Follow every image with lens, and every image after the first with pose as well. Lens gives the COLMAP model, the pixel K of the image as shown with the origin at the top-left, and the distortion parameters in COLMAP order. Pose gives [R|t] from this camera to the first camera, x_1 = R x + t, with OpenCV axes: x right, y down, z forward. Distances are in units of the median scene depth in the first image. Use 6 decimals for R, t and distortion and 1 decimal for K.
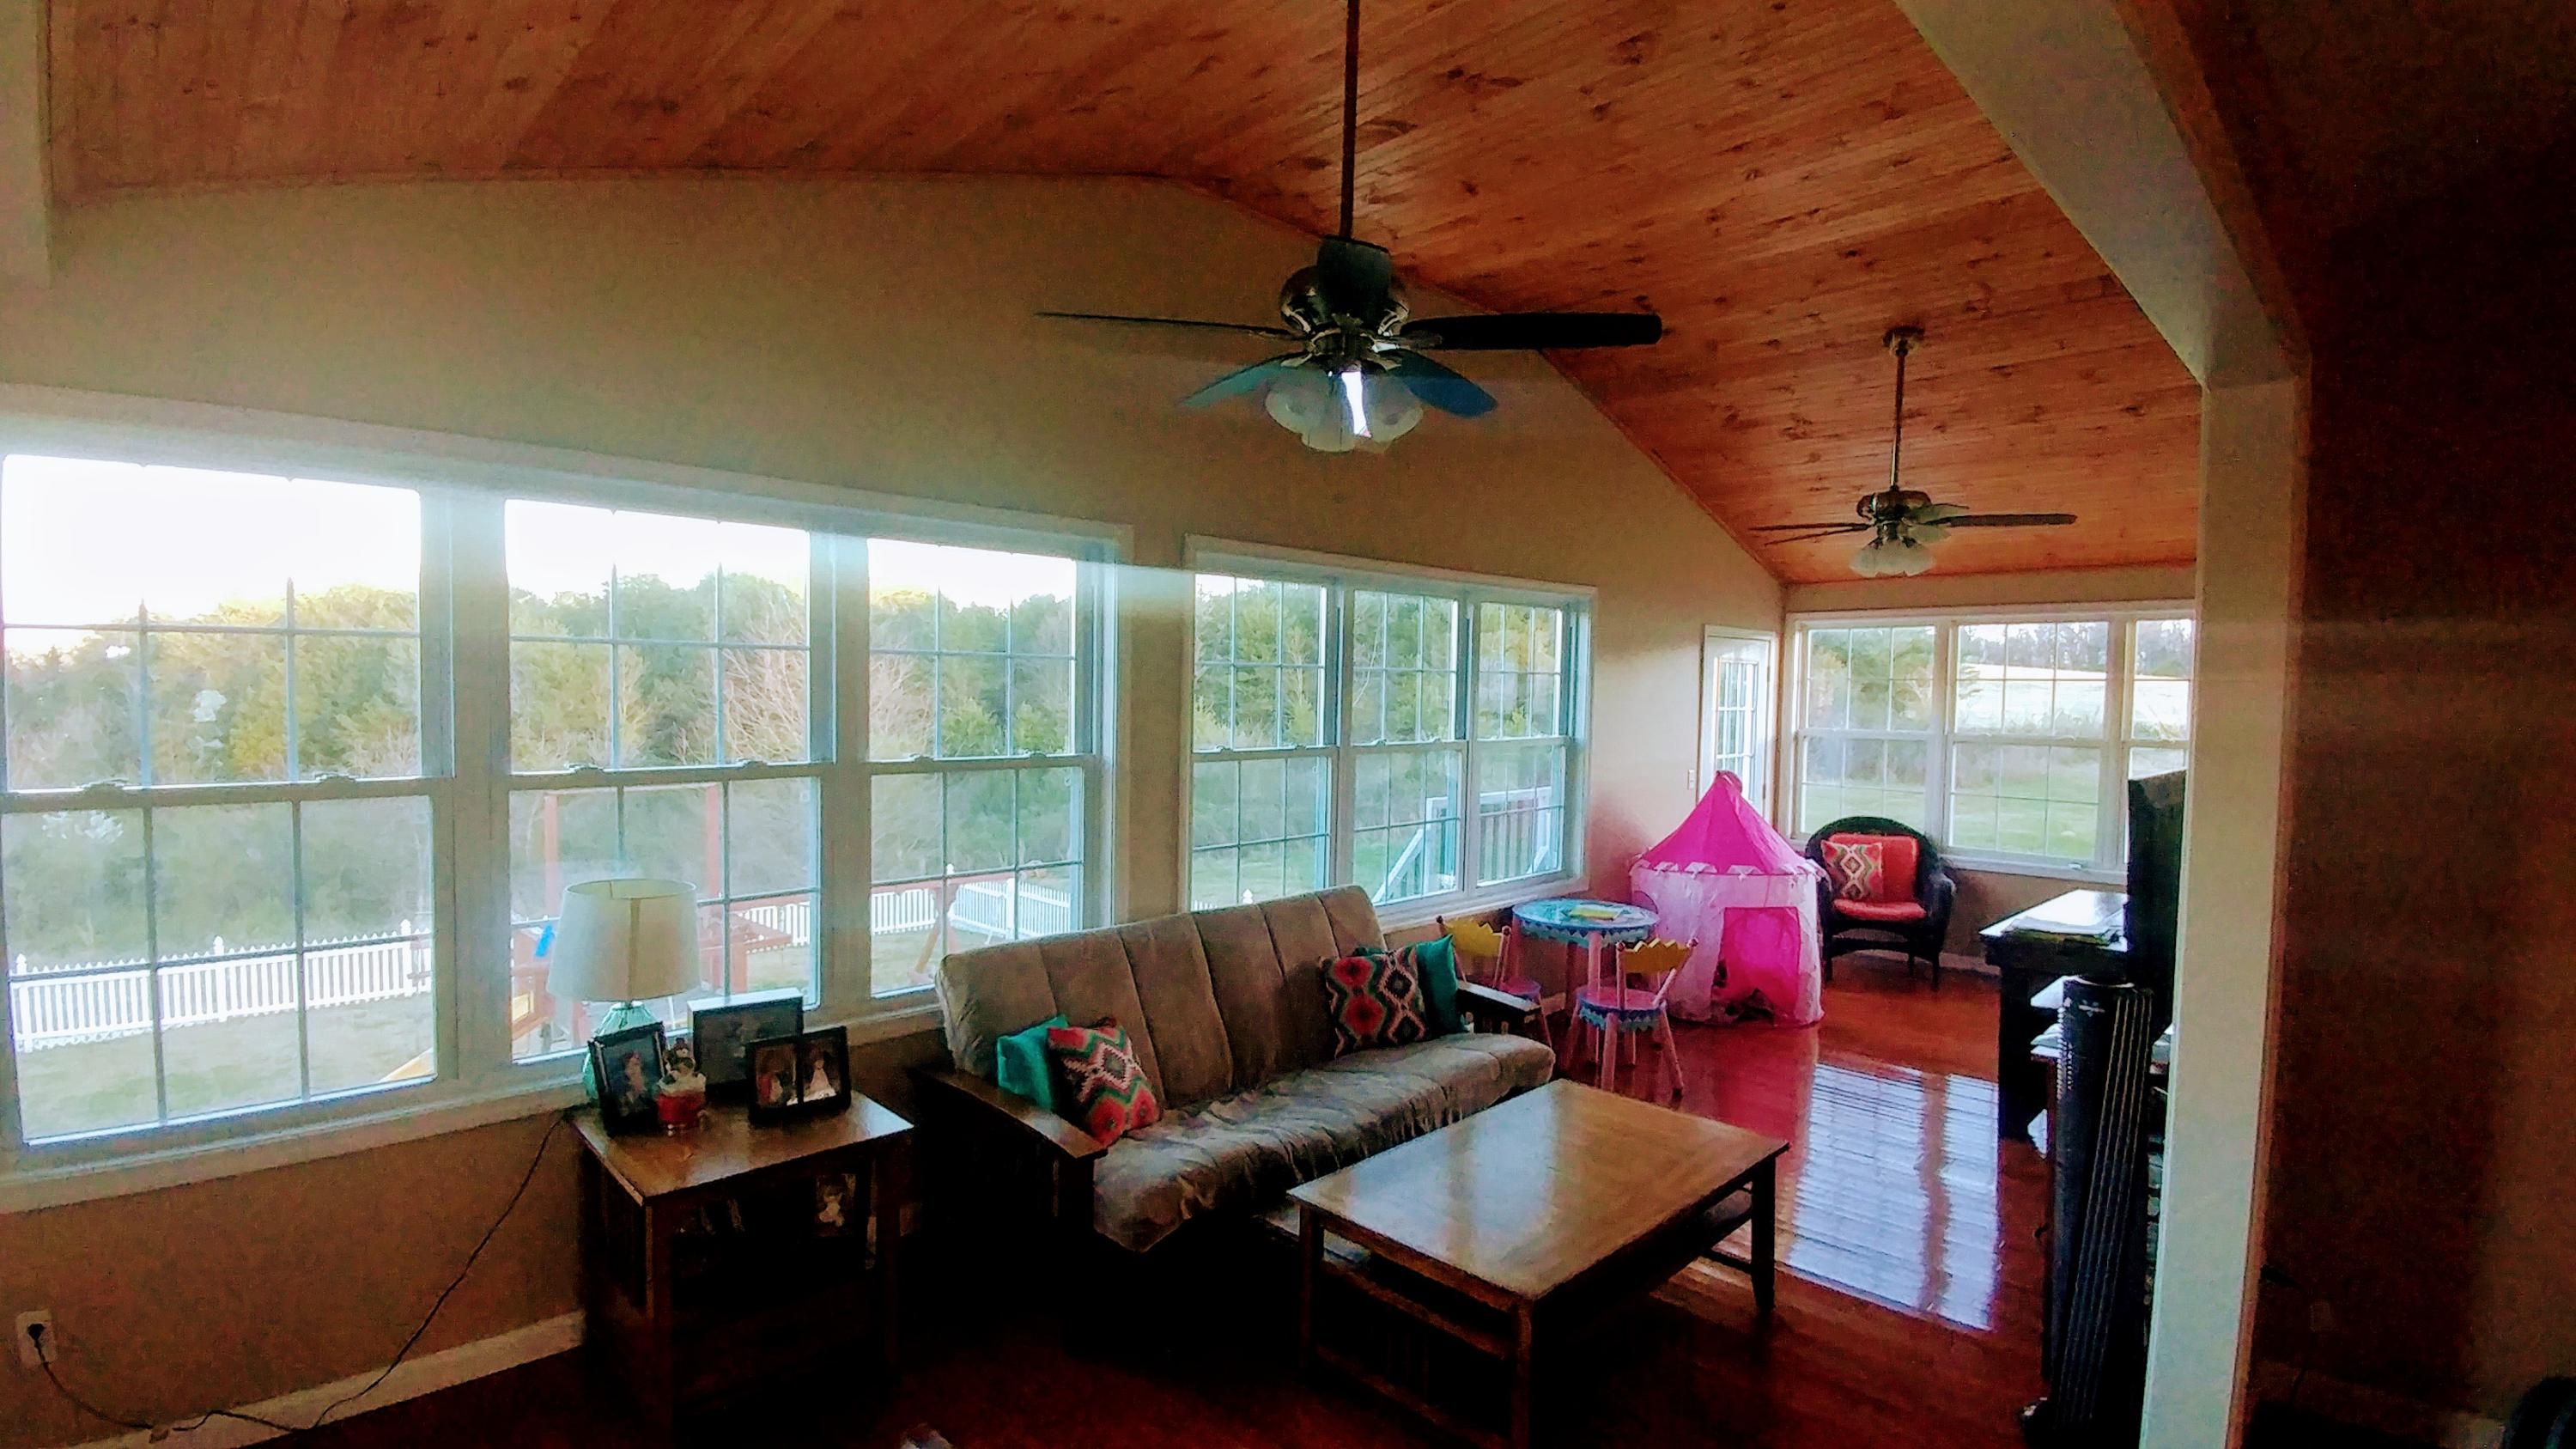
lens RADIAL K [[1155.7, 0, 1292.1], [0, 1155.7, 744.2], [0, 0, 1]] dist [0.026375, -0.043213]
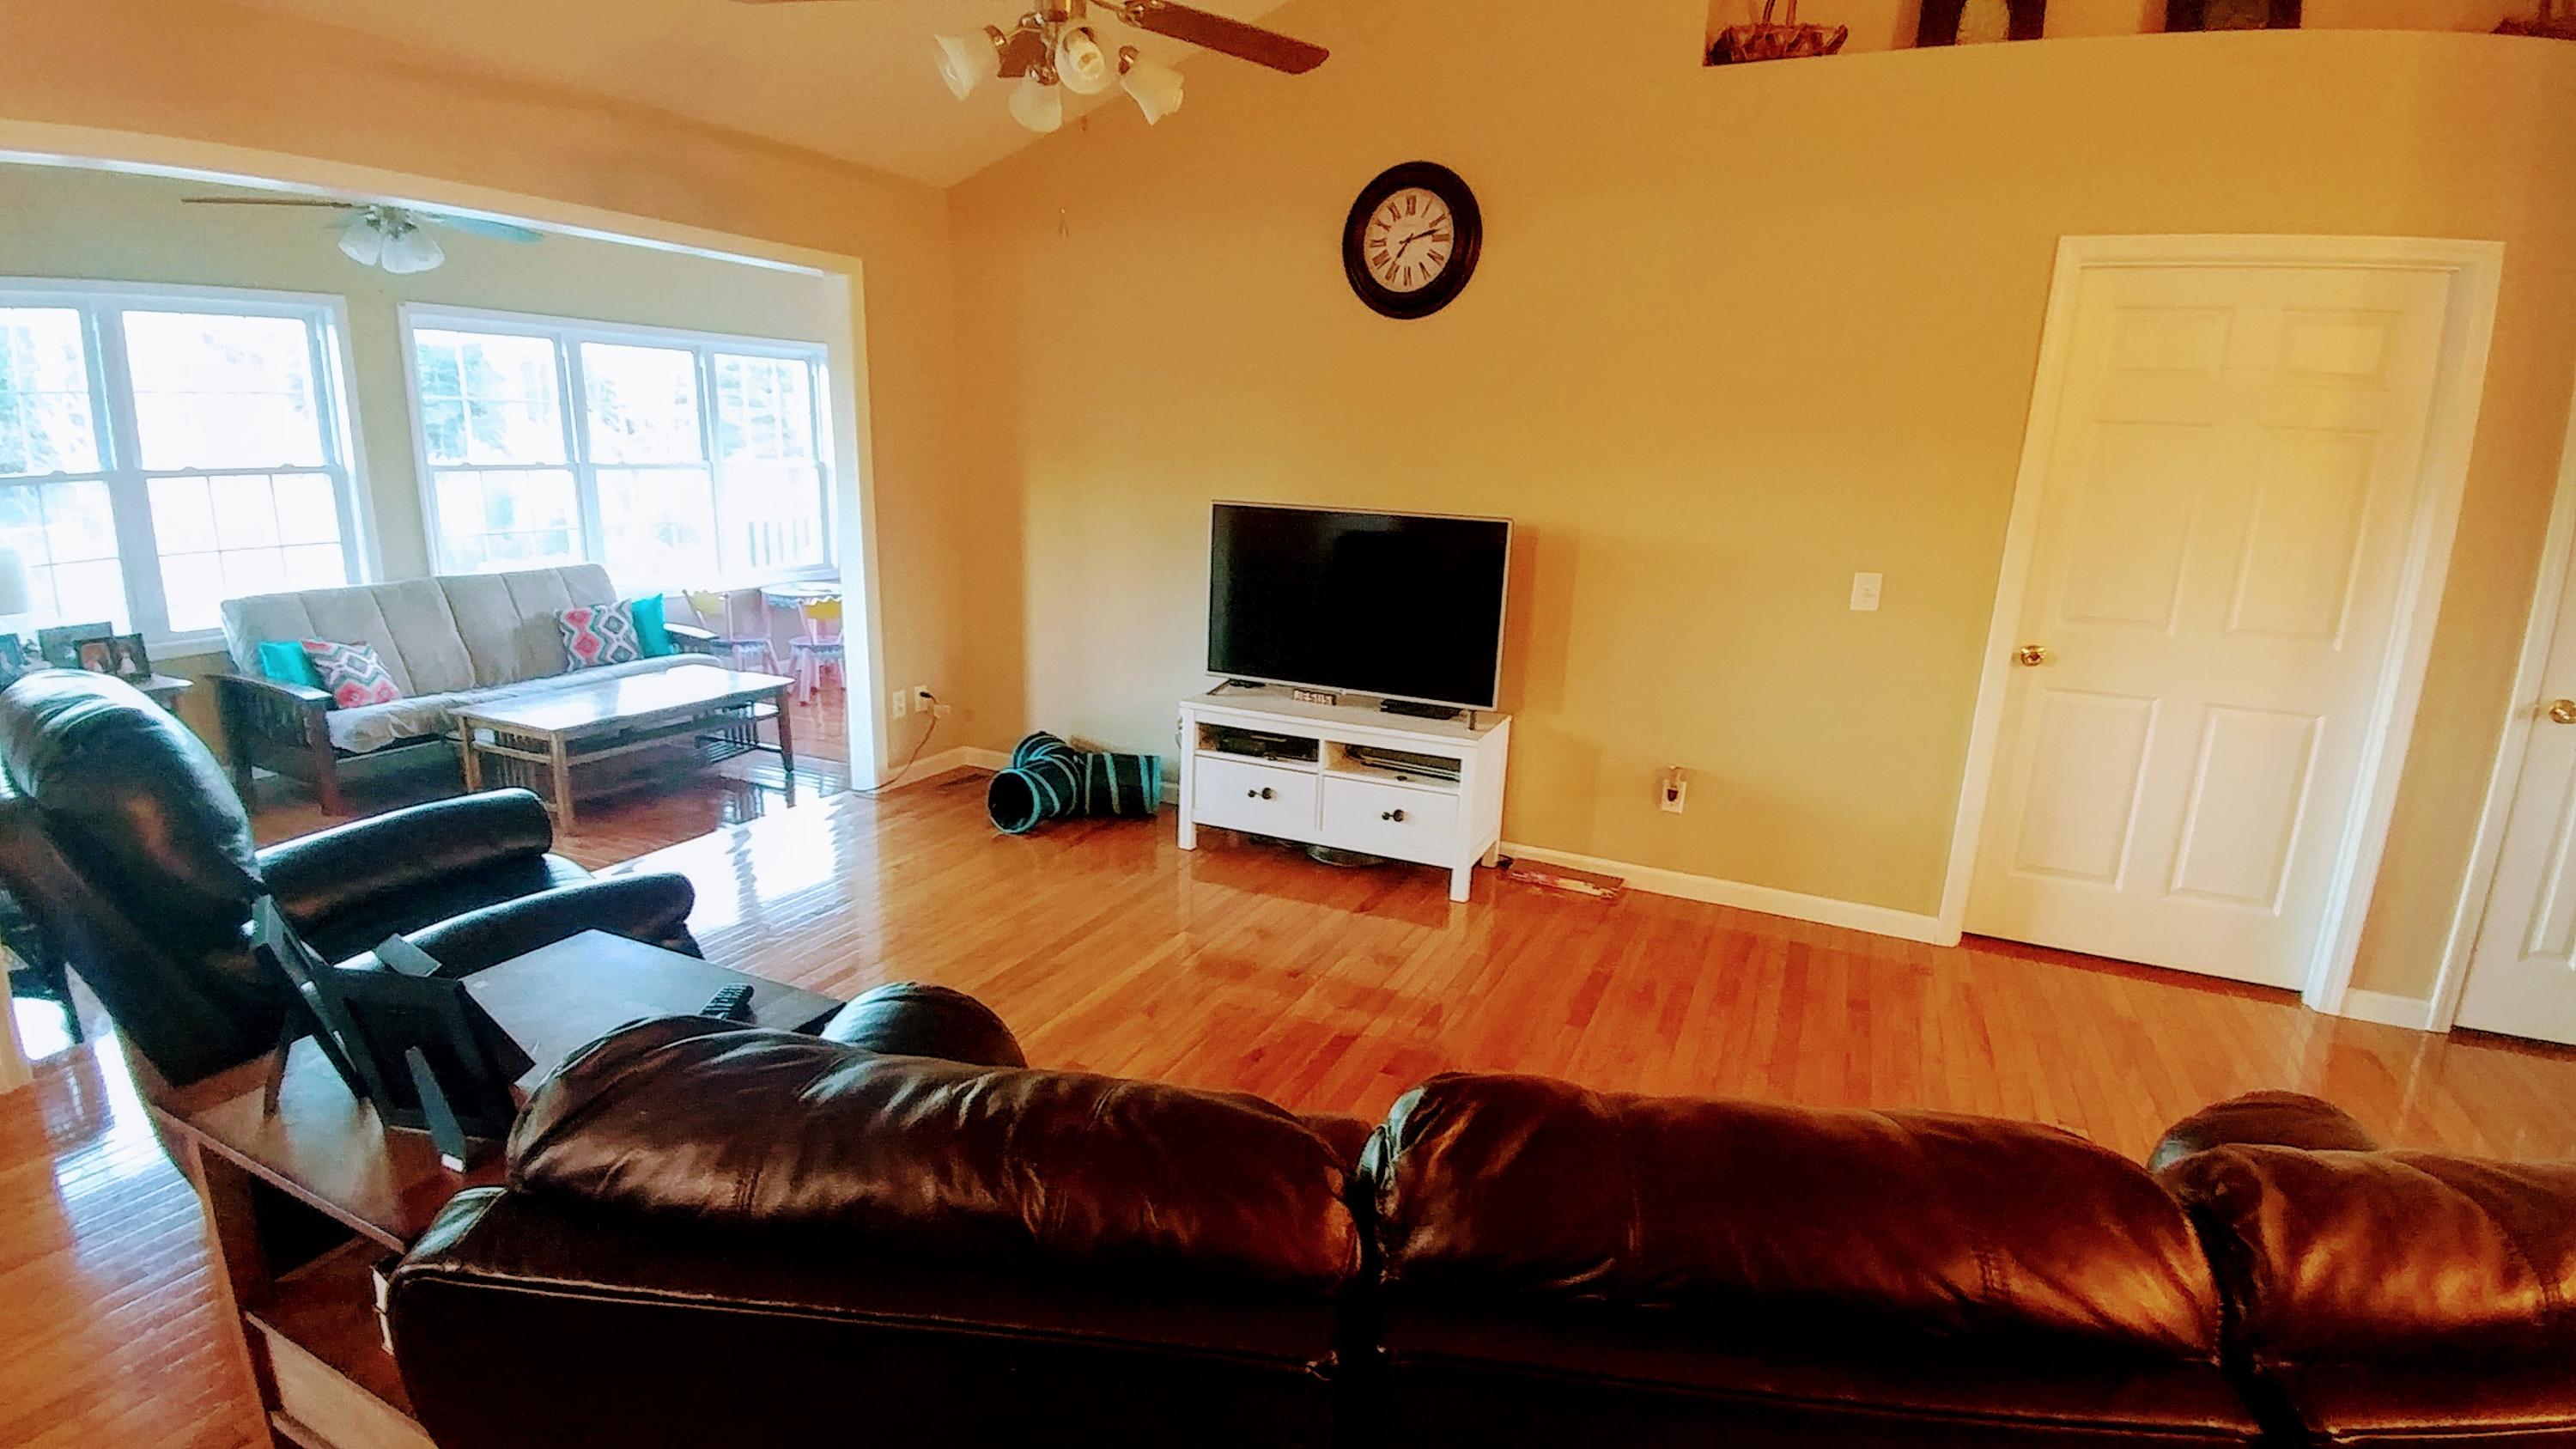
lens RADIAL K [[1155.7, 0, 1292.1], [0, 1155.7, 744.2], [0, 0, 1]] dist [0.026375, -0.043213]
pose [[0.938096, -0.068964, 0.339440, 0.465830], [-0.004248, 0.977614, 0.210363, 0.046493], [-0.346349, -0.198782, 0.916803, -0.836268]]
